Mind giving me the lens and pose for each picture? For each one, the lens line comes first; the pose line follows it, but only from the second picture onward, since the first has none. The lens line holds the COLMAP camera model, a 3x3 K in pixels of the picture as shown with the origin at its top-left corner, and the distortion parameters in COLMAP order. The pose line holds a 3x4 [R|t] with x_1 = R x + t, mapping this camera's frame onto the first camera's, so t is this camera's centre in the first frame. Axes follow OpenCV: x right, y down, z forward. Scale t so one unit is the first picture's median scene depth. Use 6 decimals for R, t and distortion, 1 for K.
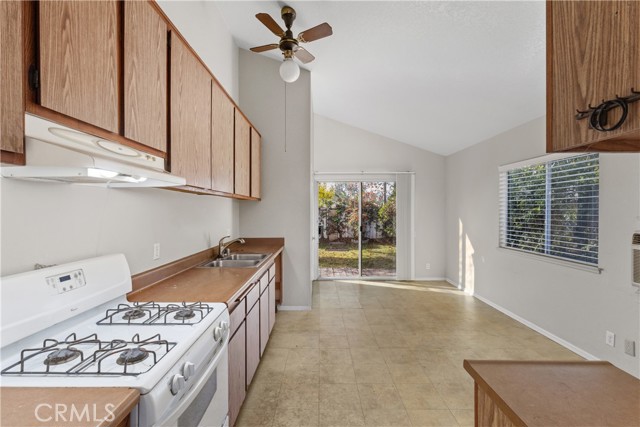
lens RADIAL K [[293.8, 0, 320.5], [0, 293.8, 212.2], [0, 0, 1]] dist [-0.000444, 0.000141]
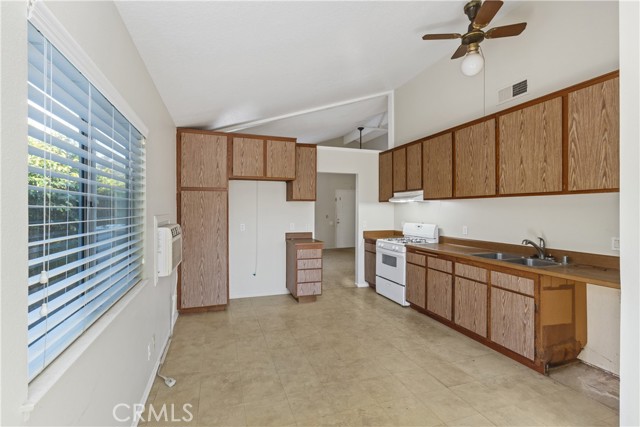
lens RADIAL K [[293.8, 0, 318.1], [0, 293.8, 210.8], [0, 0, 1]] dist [-0.000444, 0.000141]
pose [[-0.945976, -0.001840, -0.324232, 0.348334], [-0.006144, 0.999906, 0.012252, -0.004805], [0.324179, 0.013582, -0.945898, 0.892214]]
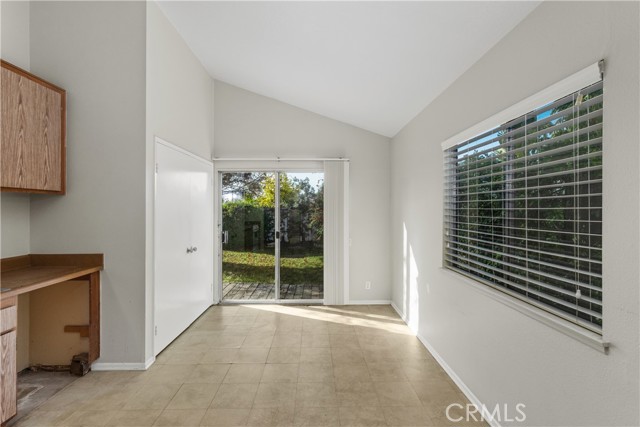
lens RADIAL K [[293.8, 0, 321.3], [0, 293.8, 210.4], [0, 0, 1]] dist [-0.000444, 0.000141]
pose [[0.999727, 0.001786, 0.023310, 0.234219], [-0.001650, 0.999982, -0.005820, -0.001828], [-0.023320, 0.005779, 0.999711, 0.260331]]
